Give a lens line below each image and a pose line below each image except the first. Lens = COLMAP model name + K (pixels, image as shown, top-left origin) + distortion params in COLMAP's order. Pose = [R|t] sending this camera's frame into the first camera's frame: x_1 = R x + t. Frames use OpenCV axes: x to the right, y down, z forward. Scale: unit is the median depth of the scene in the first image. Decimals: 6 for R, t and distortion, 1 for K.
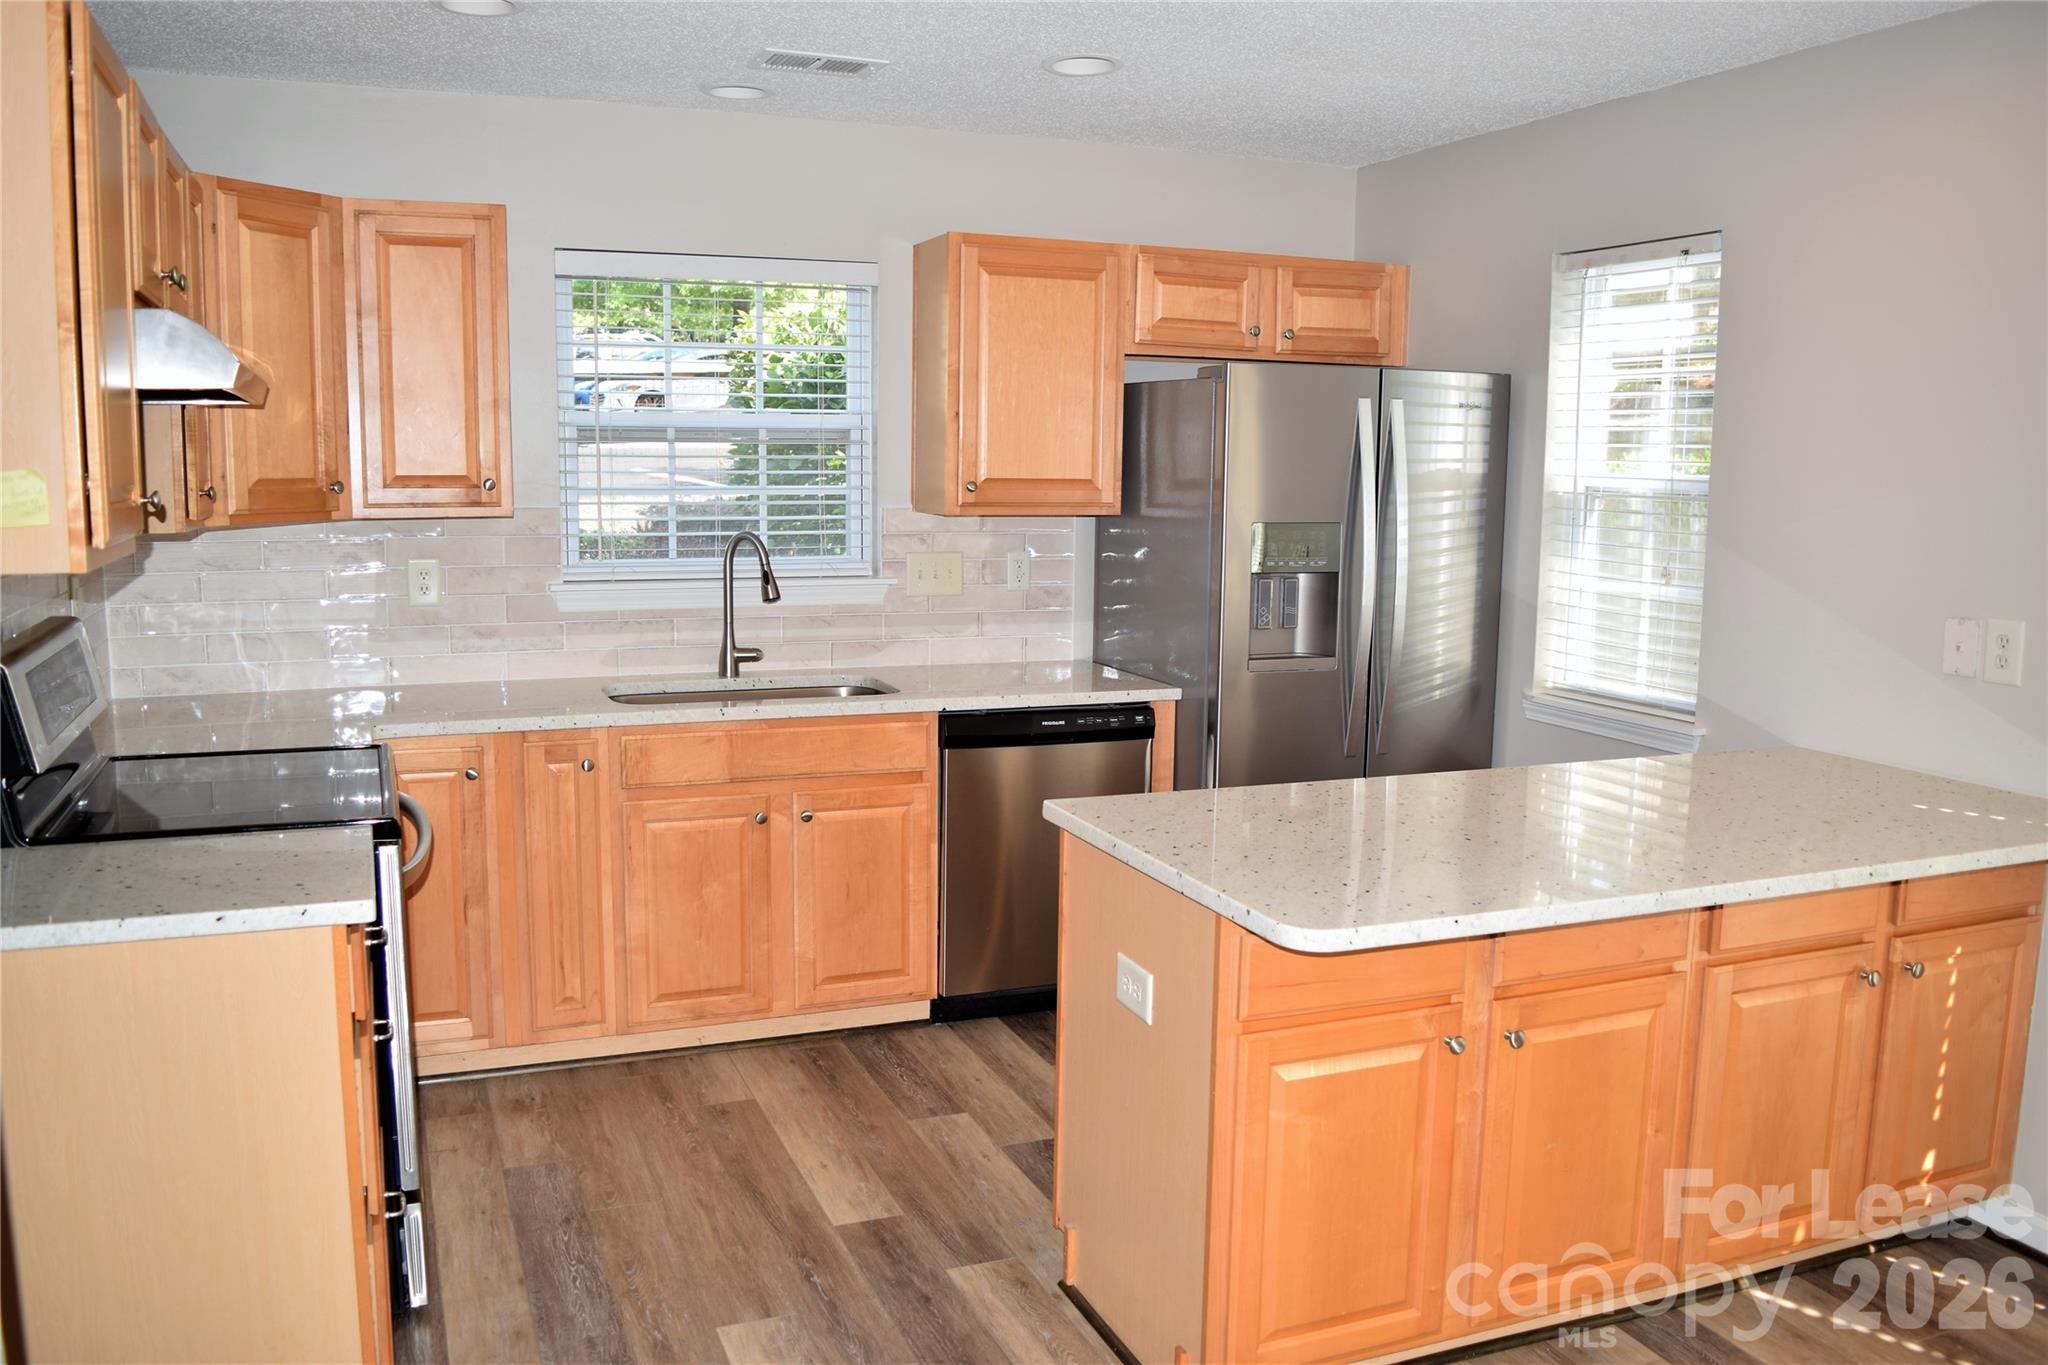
lens RADIAL K [[1618.1, 0, 1028.6], [0, 1618.1, 672.1], [0, 0, 1]] dist [-0.103783, 0.028745]
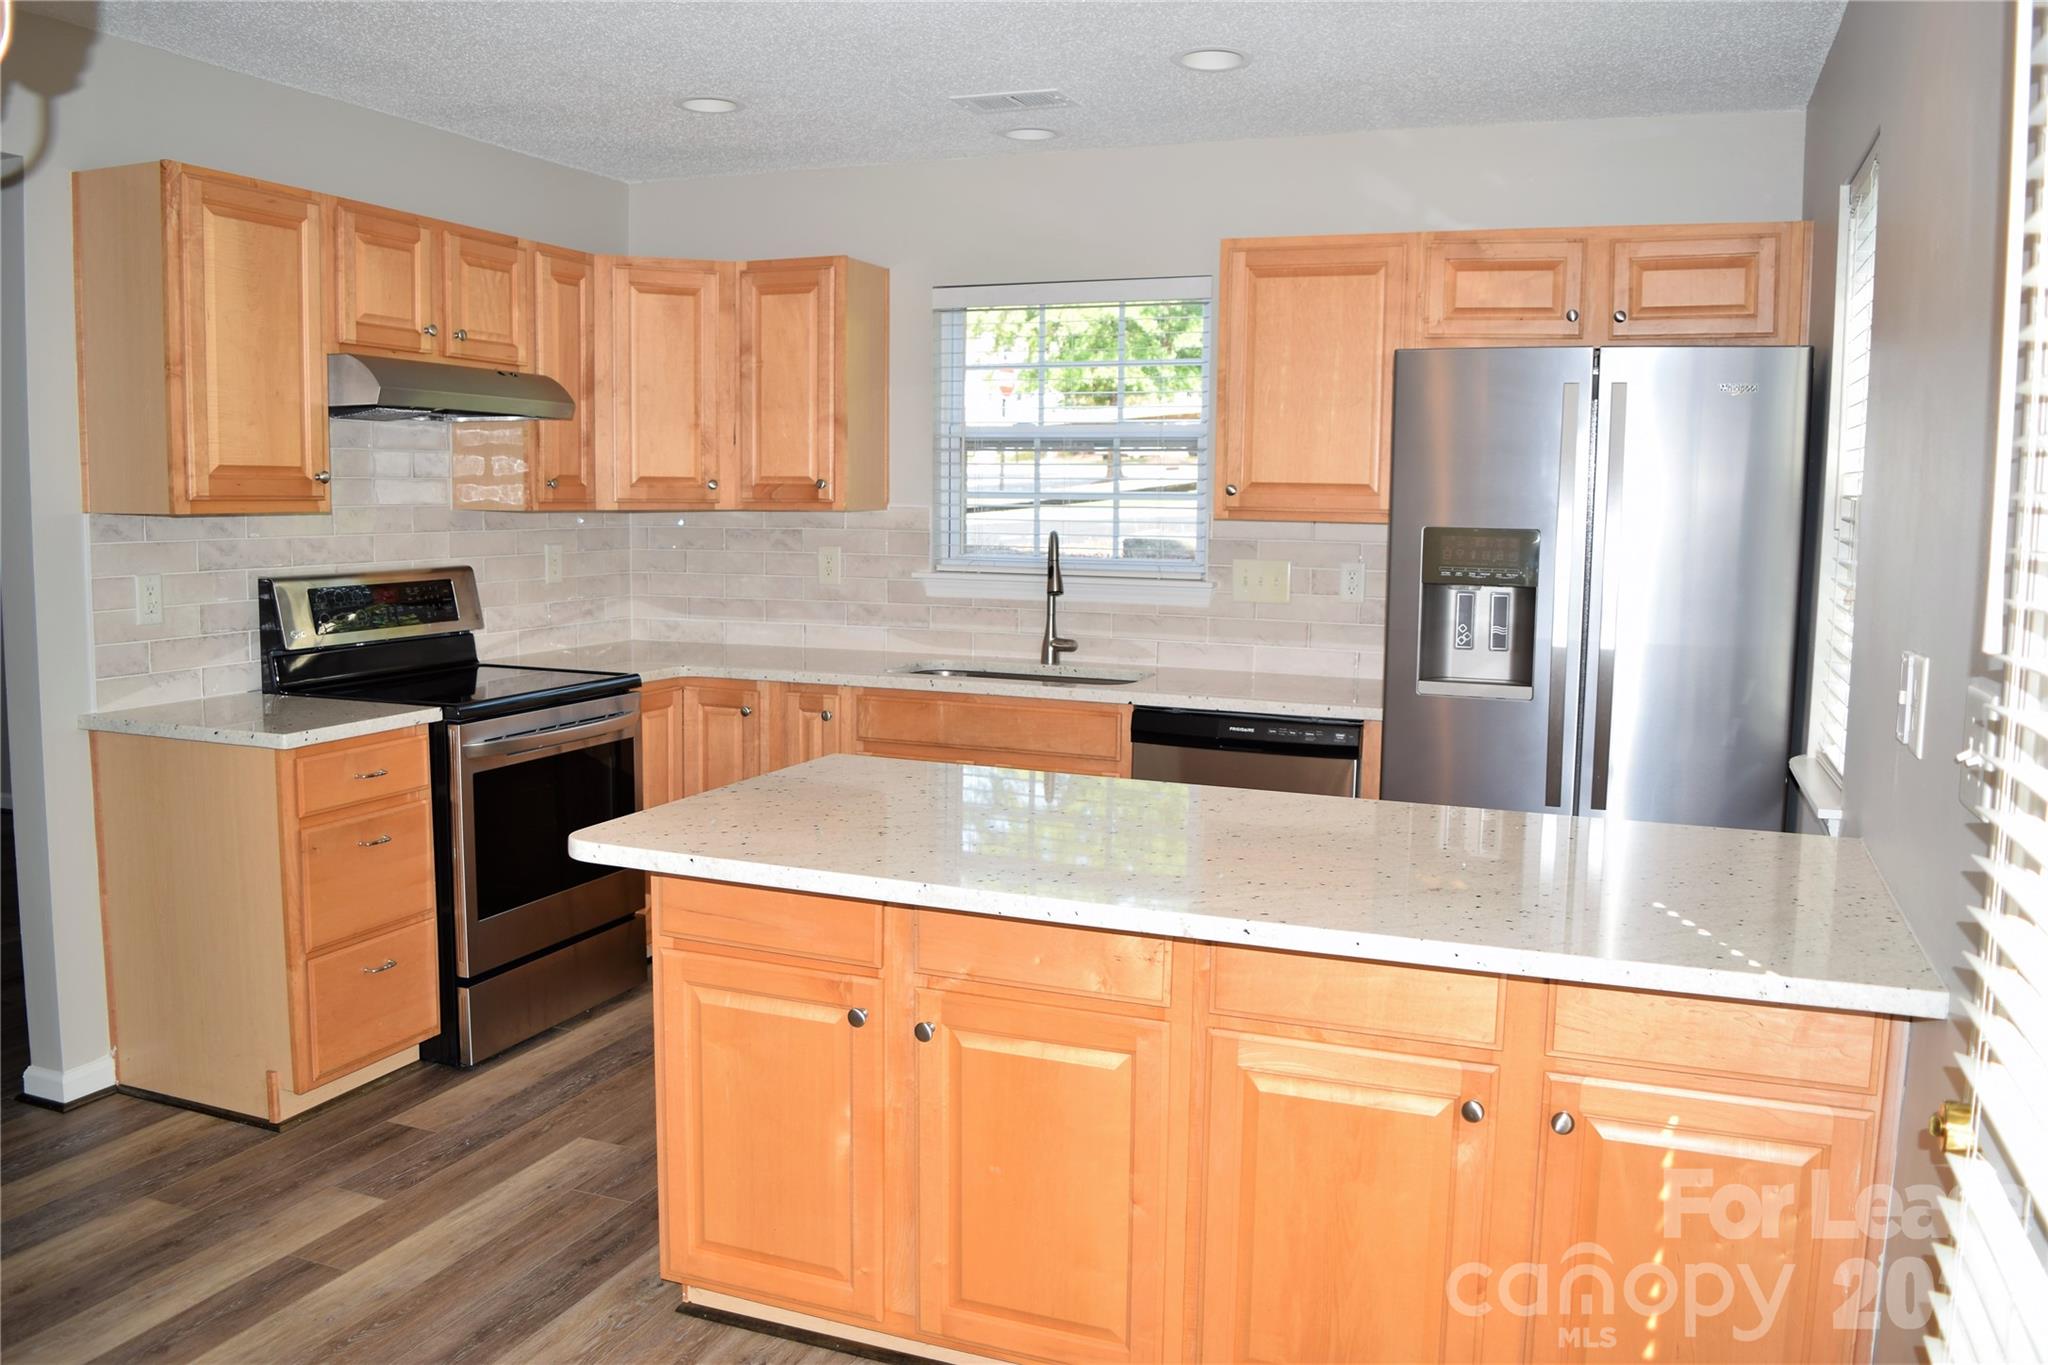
lens RADIAL K [[1618.1, 0, 1021.9], [0, 1618.1, 700.9], [0, 0, 1]] dist [-0.103783, 0.028745]
pose [[0.718095, 0.083777, -0.690885, 0.575914], [-0.094777, 0.995252, 0.022175, 0.005364], [0.689462, 0.049556, 0.722625, 0.199686]]
